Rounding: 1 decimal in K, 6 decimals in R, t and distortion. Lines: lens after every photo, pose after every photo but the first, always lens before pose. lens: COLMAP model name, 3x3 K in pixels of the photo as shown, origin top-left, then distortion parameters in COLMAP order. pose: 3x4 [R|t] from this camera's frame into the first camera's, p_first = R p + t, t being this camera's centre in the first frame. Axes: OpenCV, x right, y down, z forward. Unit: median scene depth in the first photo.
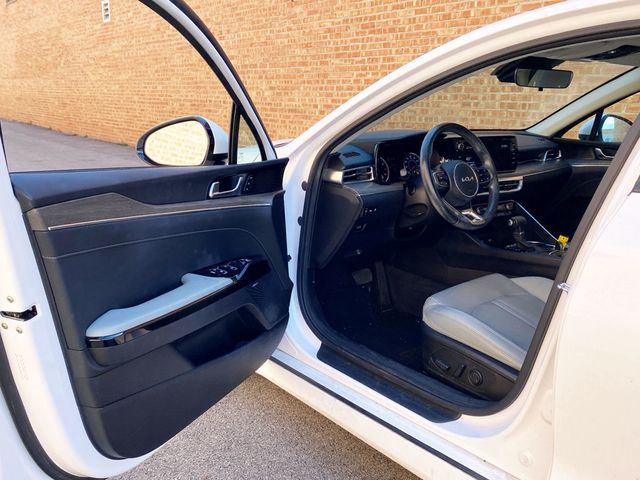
lens RADIAL K [[571.7, 0, 332.4], [0, 571.7, 227.3], [0, 0, 1]] dist [0.002984, 0.017792]
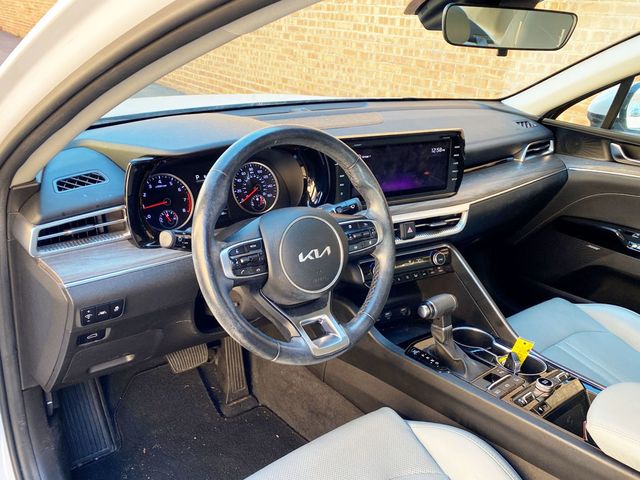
lens RADIAL K [[571.7, 0, 309.2], [0, 571.7, 253.9], [0, 0, 1]] dist [0.002984, 0.017792]
pose [[0.998000, 0.053095, -0.034307, 0.060420], [-0.046140, 0.982802, 0.178807, -0.040773], [0.043211, -0.176866, 0.983286, 0.133254]]
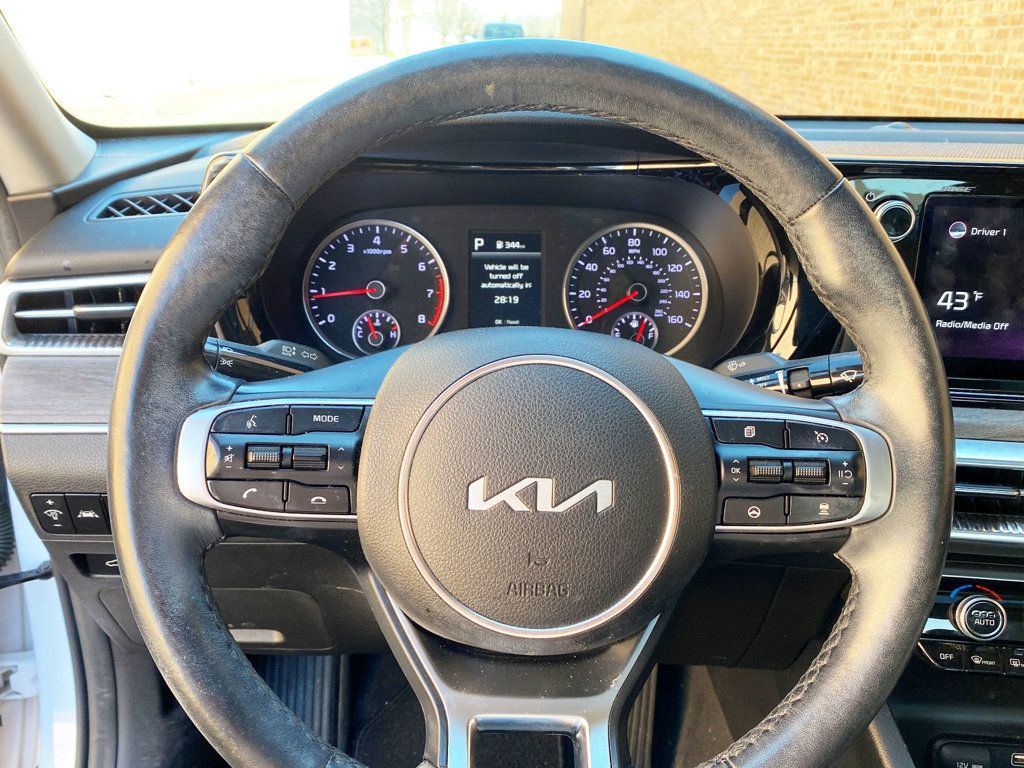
lens RADIAL K [[914.8, 0, 494.1], [0, 914.8, 405.5], [0, 0, 1]] dist [0.002984, 0.017792]
pose [[0.781617, 0.227433, -0.580817, 0.083519], [-0.144597, 0.971858, 0.185967, -0.034274], [0.606767, -0.061370, 0.792507, 0.203505]]
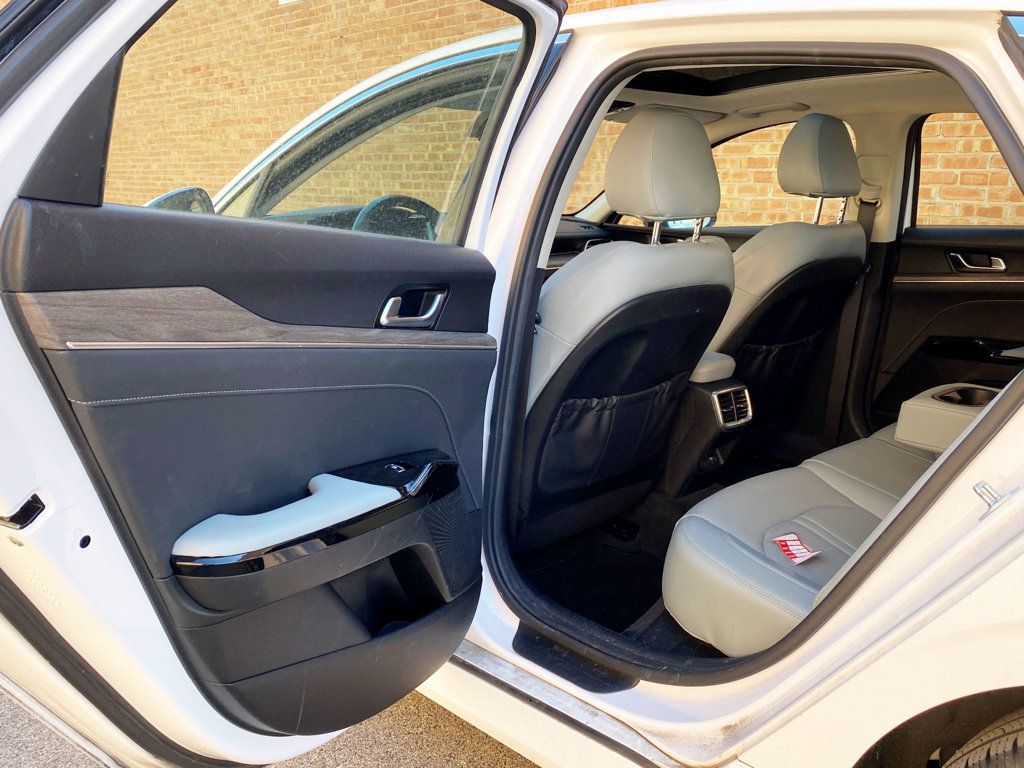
lens RADIAL K [[914.8, 0, 504.1], [0, 914.8, 365.3], [0, 0, 1]] dist [0.002984, 0.017792]
pose [[0.999080, -0.001909, 0.042851, 0.073544], [0.003317, 0.999456, -0.032811, 0.023704], [-0.042765, 0.032923, 0.998543, -0.064884]]
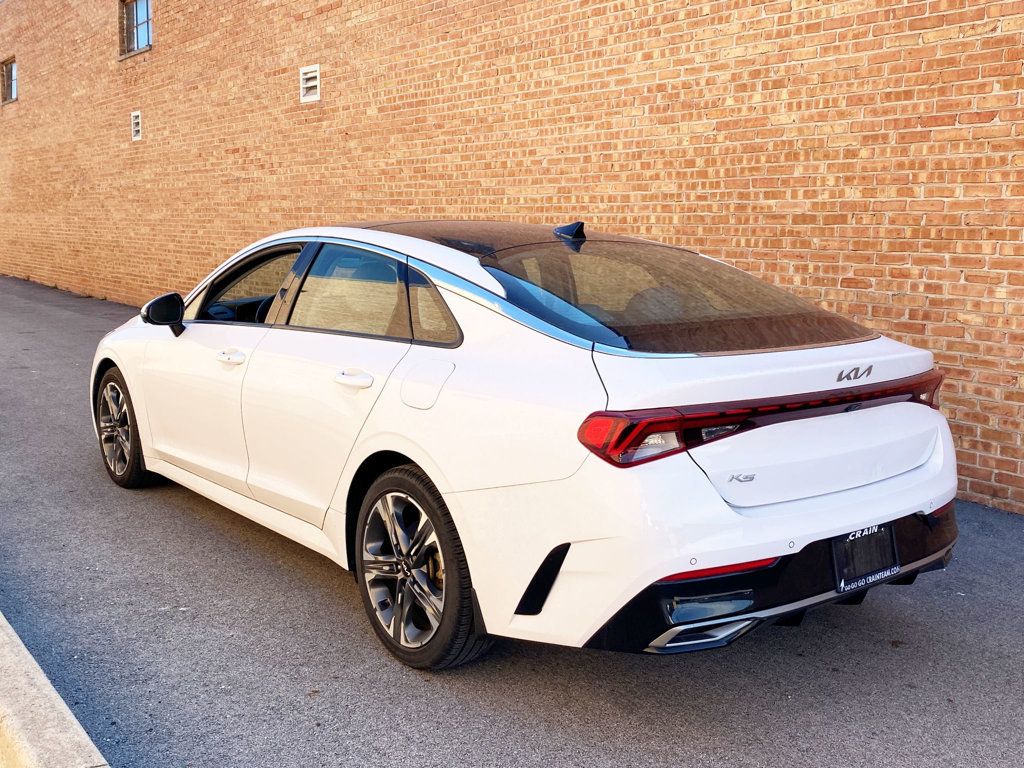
lens RADIAL K [[1013.6, 0, 508.9], [0, 1013.6, 388.1], [0, 0, 1]] dist [-0.013950, 0.000000]
pose [[0.999242, 0.008971, -0.037878, 0.216623], [-0.011665, 0.997371, -0.071516, 0.062076], [0.037137, 0.071904, 0.996720, -0.389702]]
